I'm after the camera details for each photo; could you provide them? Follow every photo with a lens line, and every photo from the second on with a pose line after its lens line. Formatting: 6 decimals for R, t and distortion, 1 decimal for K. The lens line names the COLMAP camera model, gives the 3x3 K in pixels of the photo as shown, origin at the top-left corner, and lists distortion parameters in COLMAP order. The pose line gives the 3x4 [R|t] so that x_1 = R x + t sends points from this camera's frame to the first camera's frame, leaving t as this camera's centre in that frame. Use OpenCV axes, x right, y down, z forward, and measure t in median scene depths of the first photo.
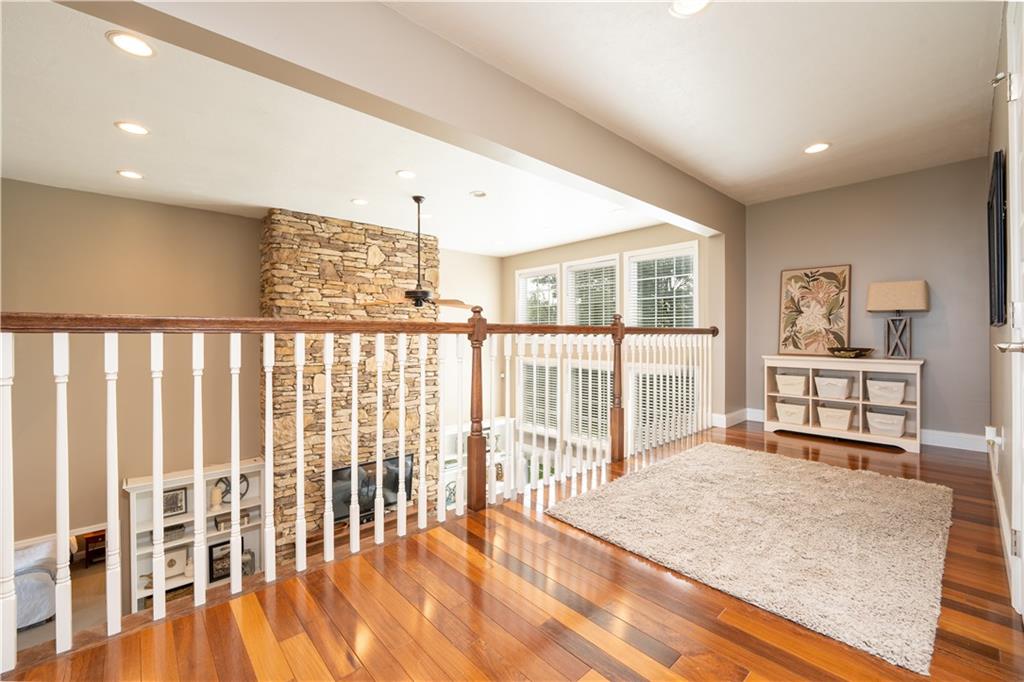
lens RADIAL K [[420.8, 0, 505.3], [0, 420.8, 332.8], [0, 0, 1]] dist [-0.007908, -0.000571]
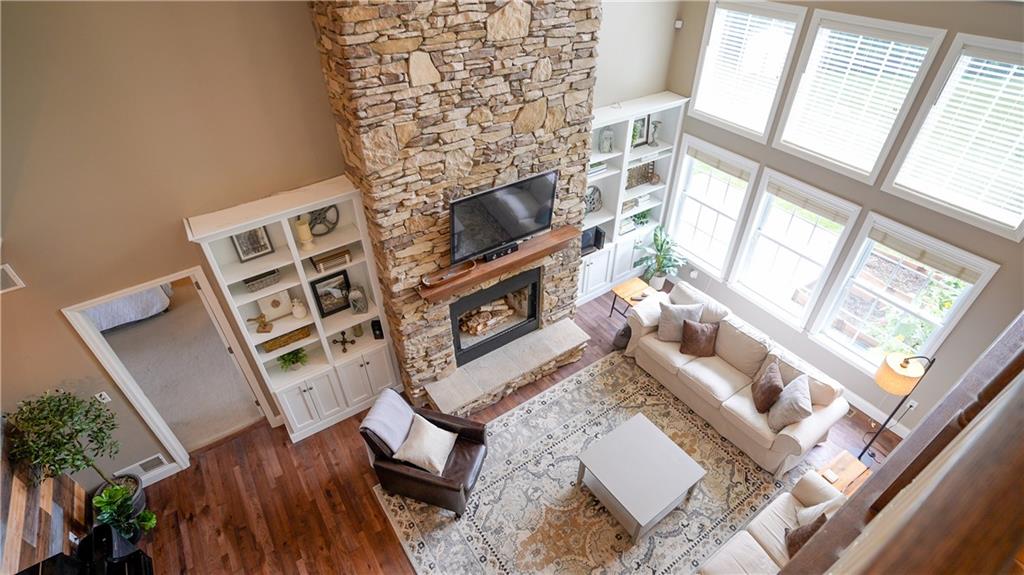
lens RADIAL K [[508.9, 0, 516.3], [0, 508.9, 285.5], [0, 0, 1]] dist [-0.061973, -0.000119]
pose [[0.992206, 0.080726, -0.094925, -0.221069], [-0.002864, 0.776356, 0.630288, -0.087309], [0.124576, -0.625103, 0.770537, 0.297167]]
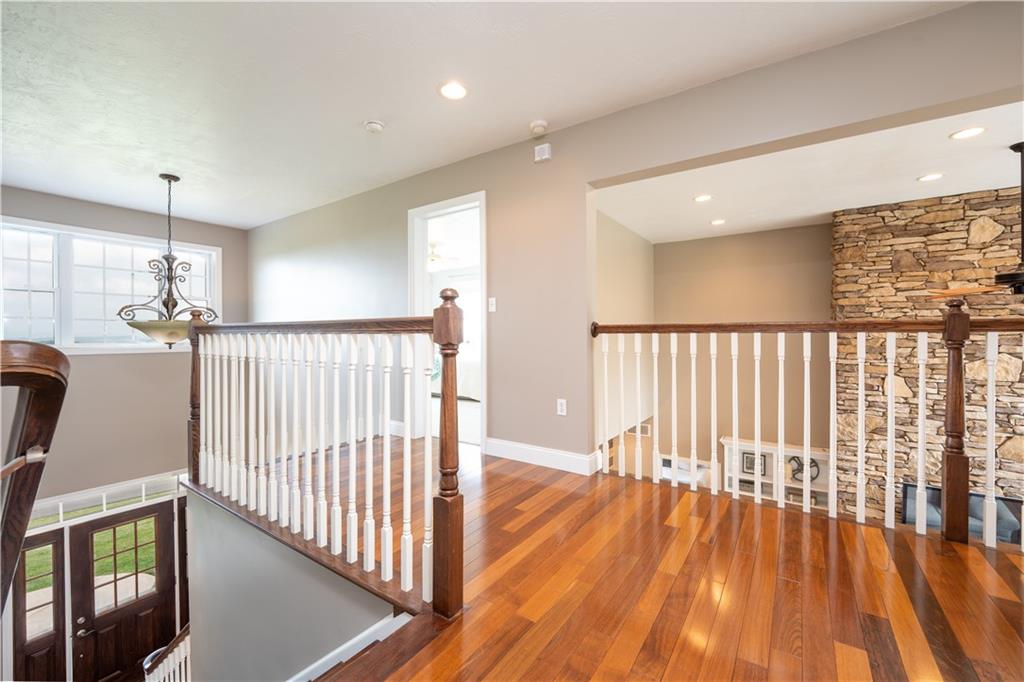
lens RADIAL K [[420.8, 0, 510.4], [0, 420.8, 337.2], [0, 0, 1]] dist [-0.007908, -0.000571]
pose [[0.235242, 0.006209, -0.971917, 0.255518], [0.008535, 0.999928, 0.008454, -0.000697], [0.971899, -0.010284, 0.235172, -0.029566]]
